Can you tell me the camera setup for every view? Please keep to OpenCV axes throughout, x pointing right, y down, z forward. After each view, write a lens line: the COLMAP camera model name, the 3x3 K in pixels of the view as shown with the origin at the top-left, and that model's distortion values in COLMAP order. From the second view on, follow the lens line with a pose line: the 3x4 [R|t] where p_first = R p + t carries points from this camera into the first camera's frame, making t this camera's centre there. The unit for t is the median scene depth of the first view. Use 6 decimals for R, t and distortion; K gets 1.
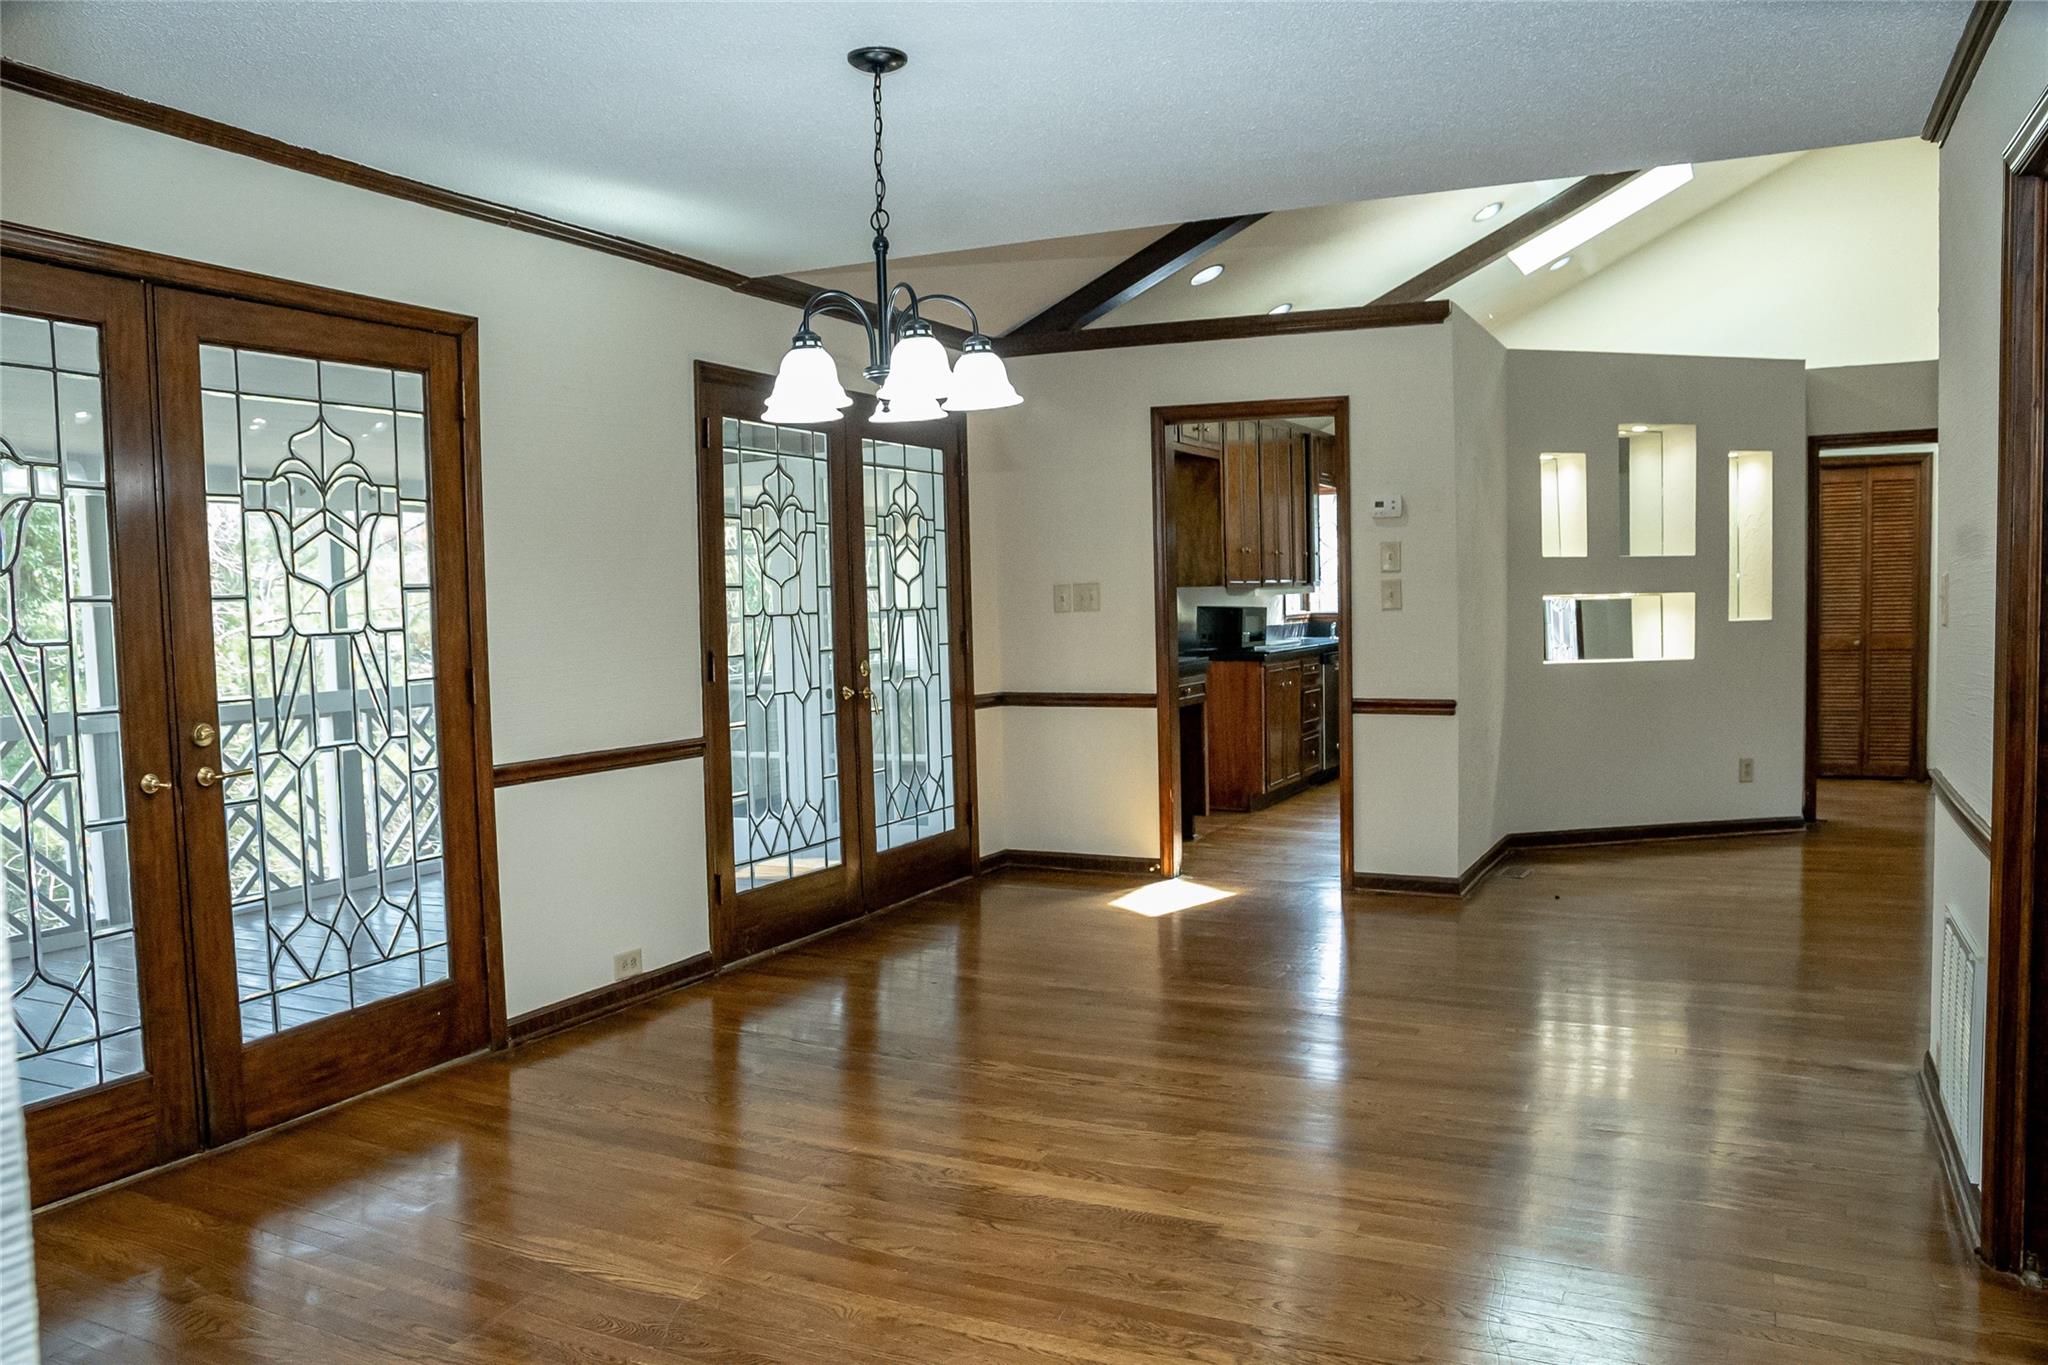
lens RADIAL K [[1546.7, 0, 1027.4], [0, 1546.7, 706.8], [0, 0, 1]] dist [-0.126034, 0.108554]
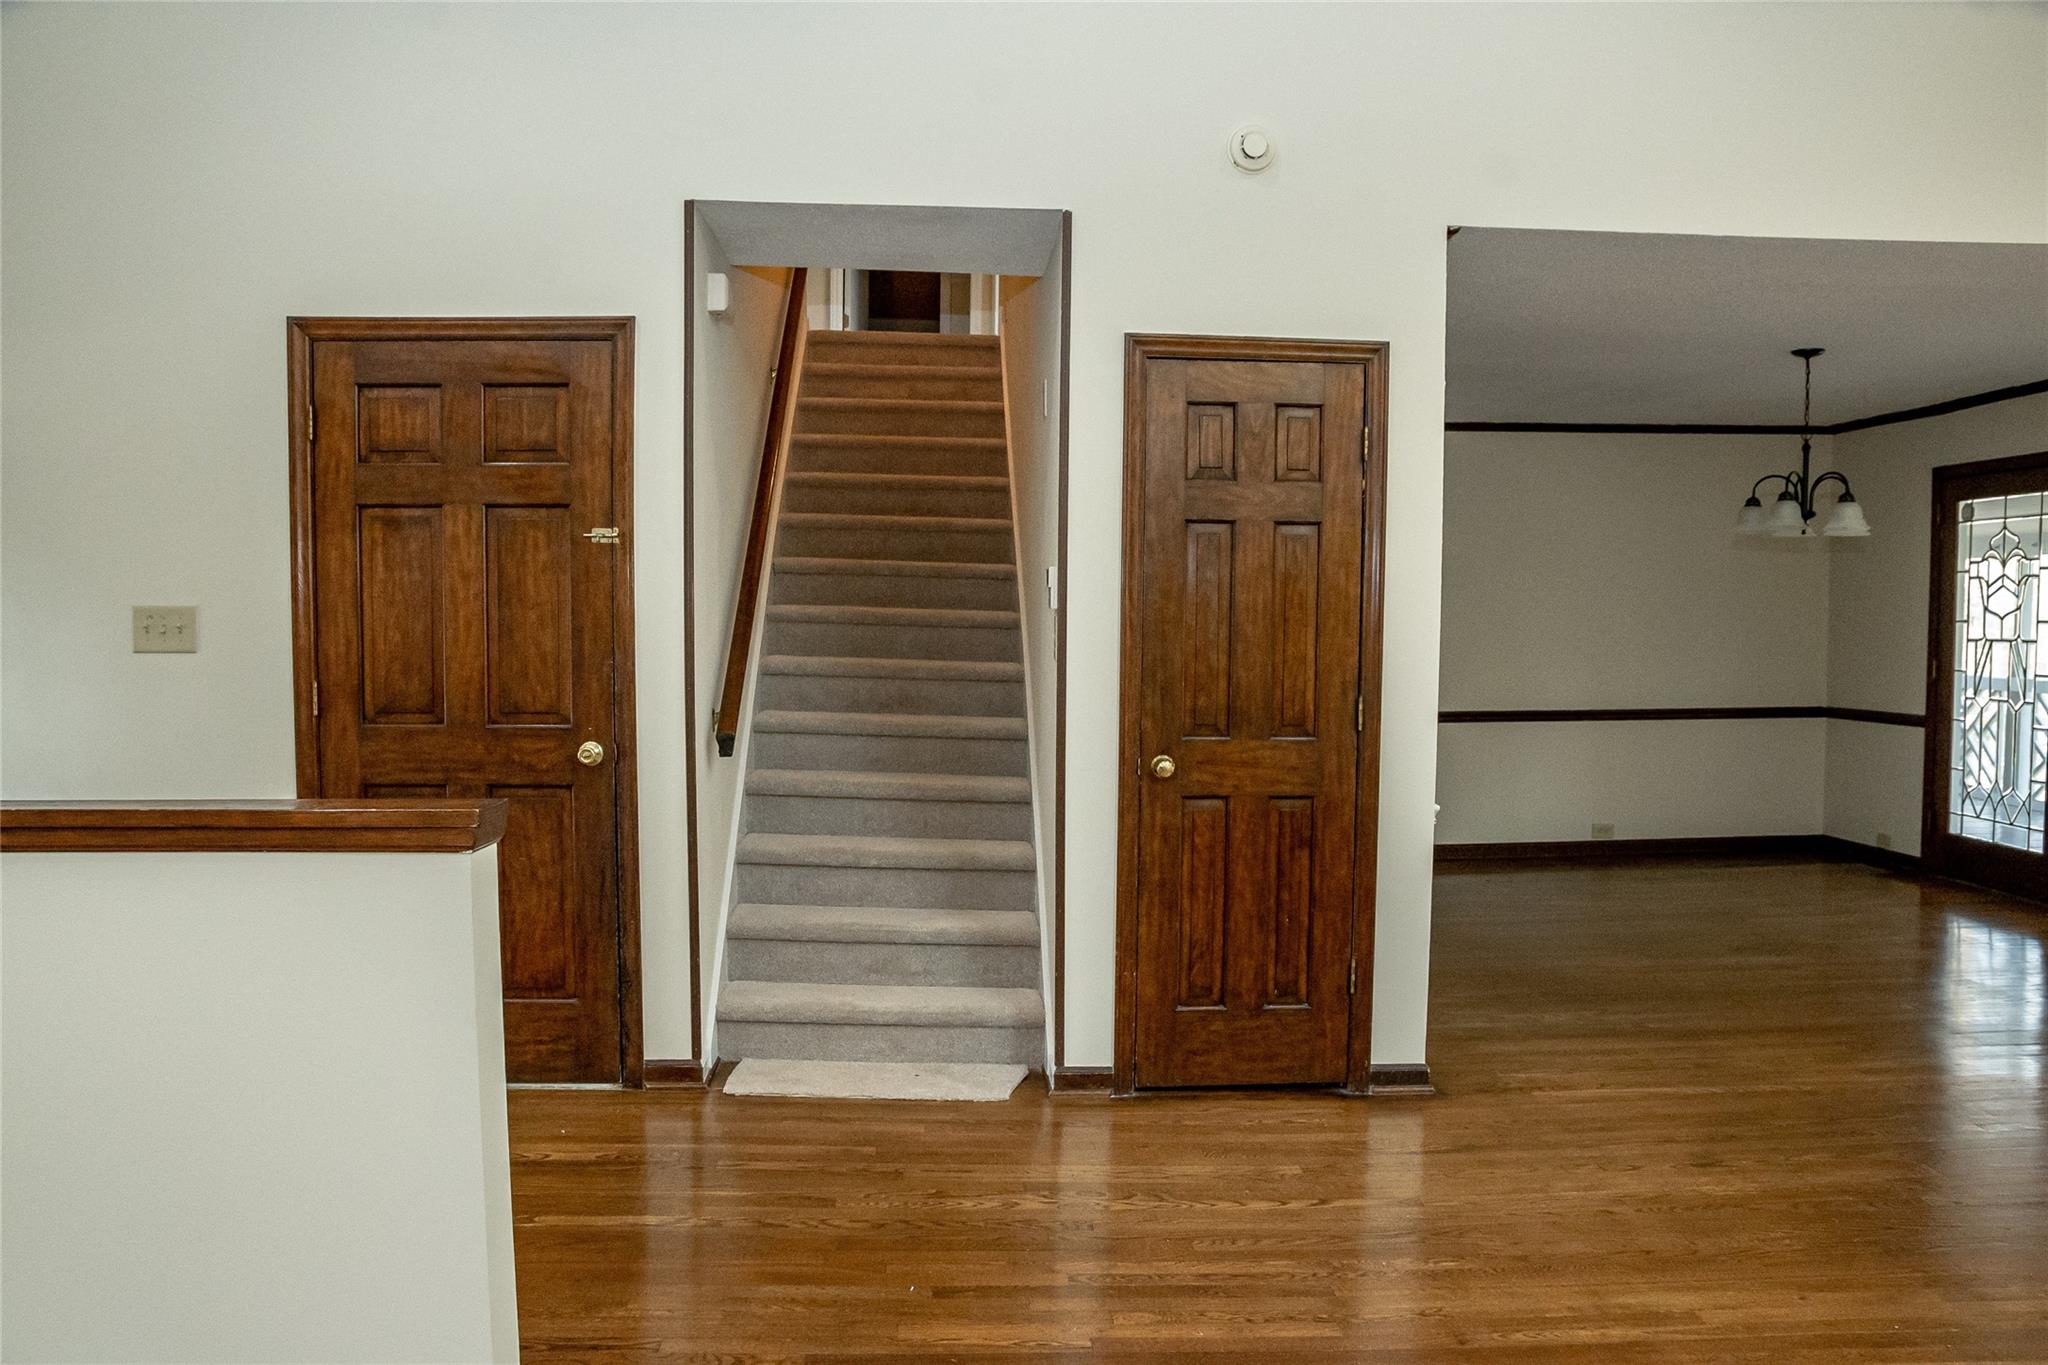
lens RADIAL K [[1546.7, 0, 1027.4], [0, 1546.7, 706.8], [0, 0, 1]] dist [-0.126034, 0.108554]
pose [[-0.958576, 0.034960, -0.282683, 1.013317], [-0.001935, 0.991617, 0.129197, -0.170061], [0.284830, 0.124392, -0.950473, 2.020789]]
